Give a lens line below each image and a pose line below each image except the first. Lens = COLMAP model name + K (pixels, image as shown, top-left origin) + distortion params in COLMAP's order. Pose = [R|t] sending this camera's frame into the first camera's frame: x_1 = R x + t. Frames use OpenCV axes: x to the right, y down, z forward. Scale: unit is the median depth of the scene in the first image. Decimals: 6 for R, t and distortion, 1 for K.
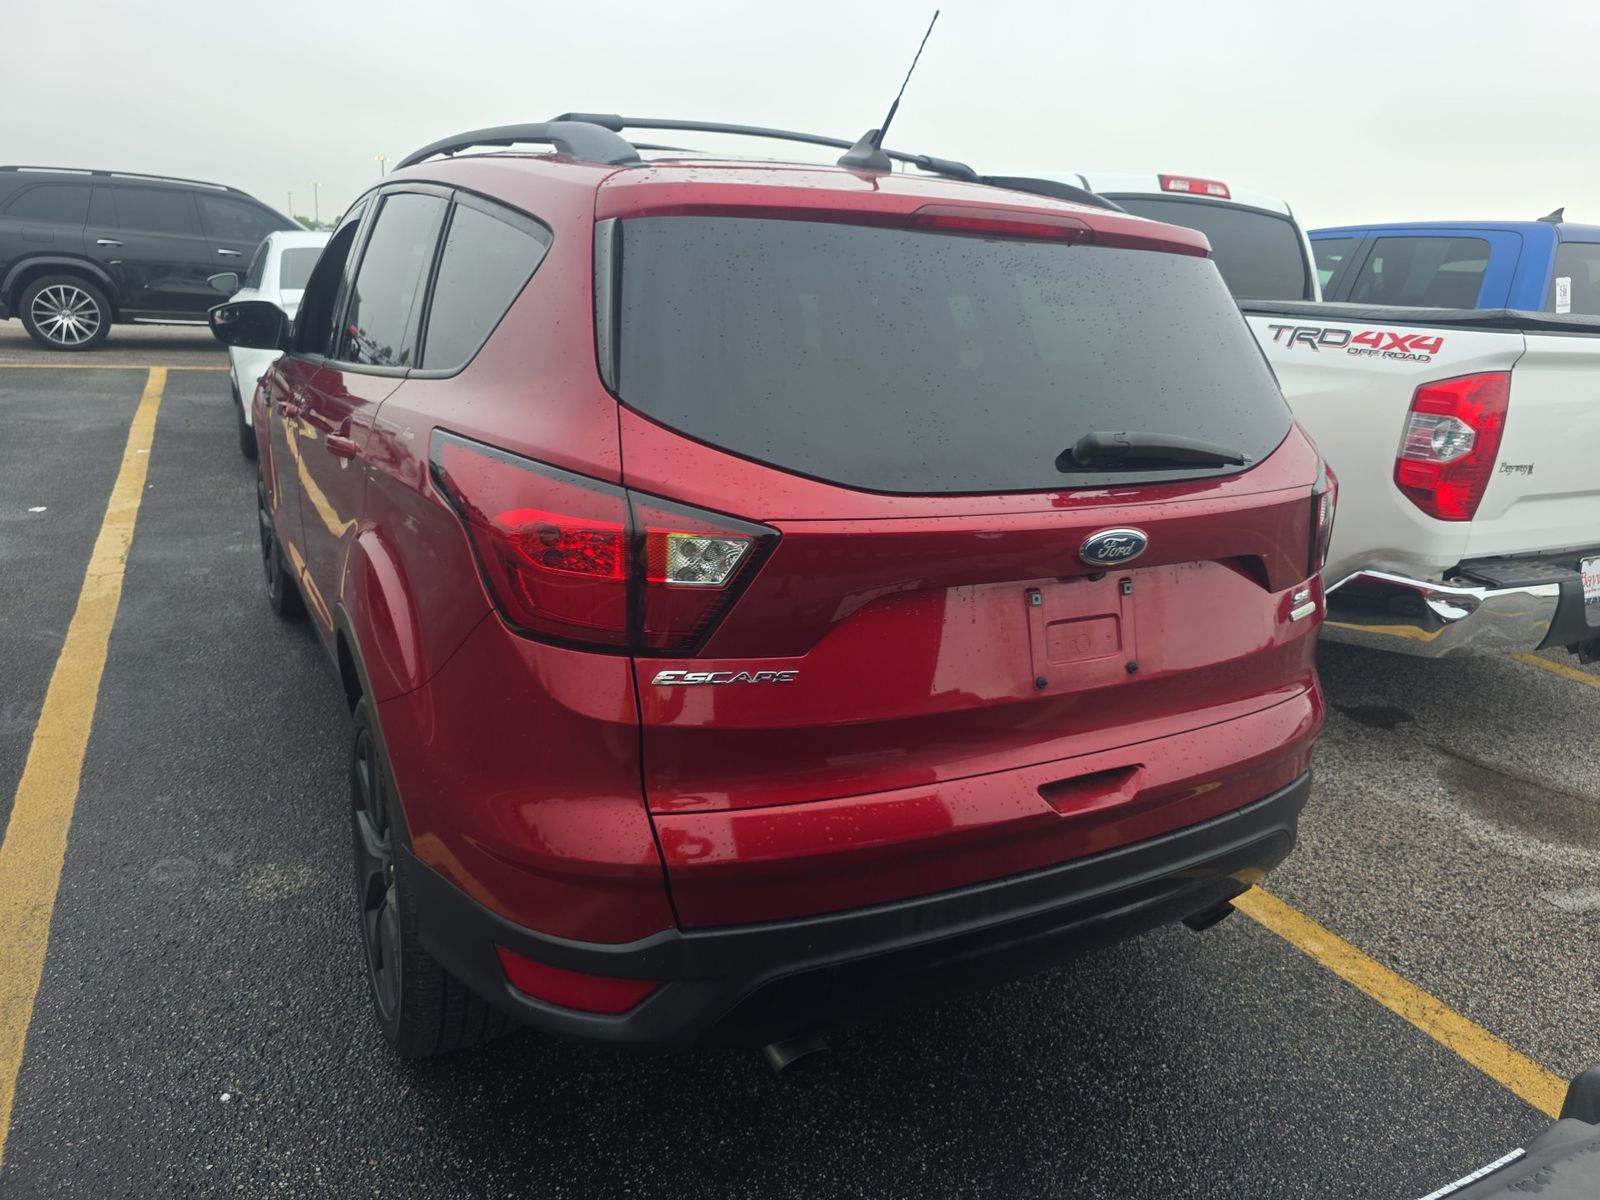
lens RADIAL K [[1085.4, 0, 828.2], [0, 1085.4, 598.1], [0, 0, 1]] dist [0.084789, -0.074644]
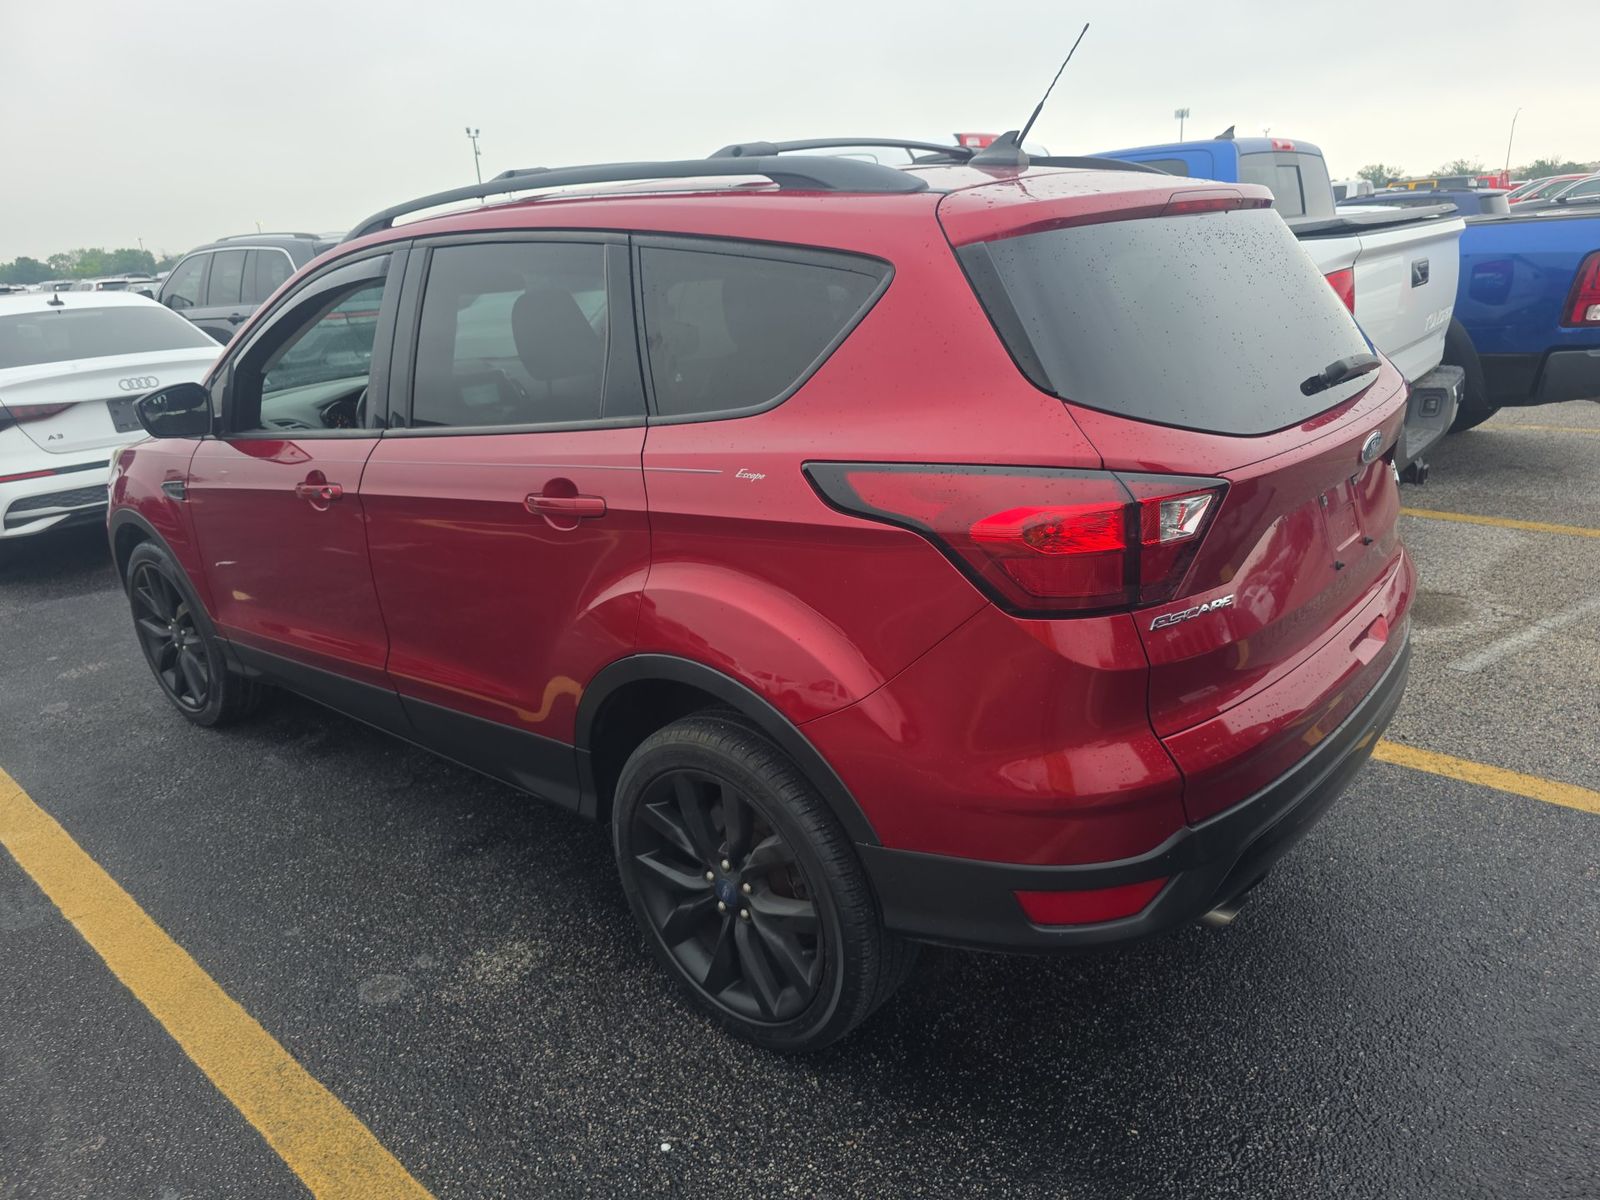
lens RADIAL K [[1085.4, 0, 828.2], [0, 1085.4, 598.1], [0, 0, 1]] dist [0.084789, -0.074644]
pose [[0.927802, -0.227556, 0.295637, -0.548279], [0.217776, 0.973760, 0.066066, -0.072376], [-0.302913, 0.003087, 0.953013, -0.014927]]
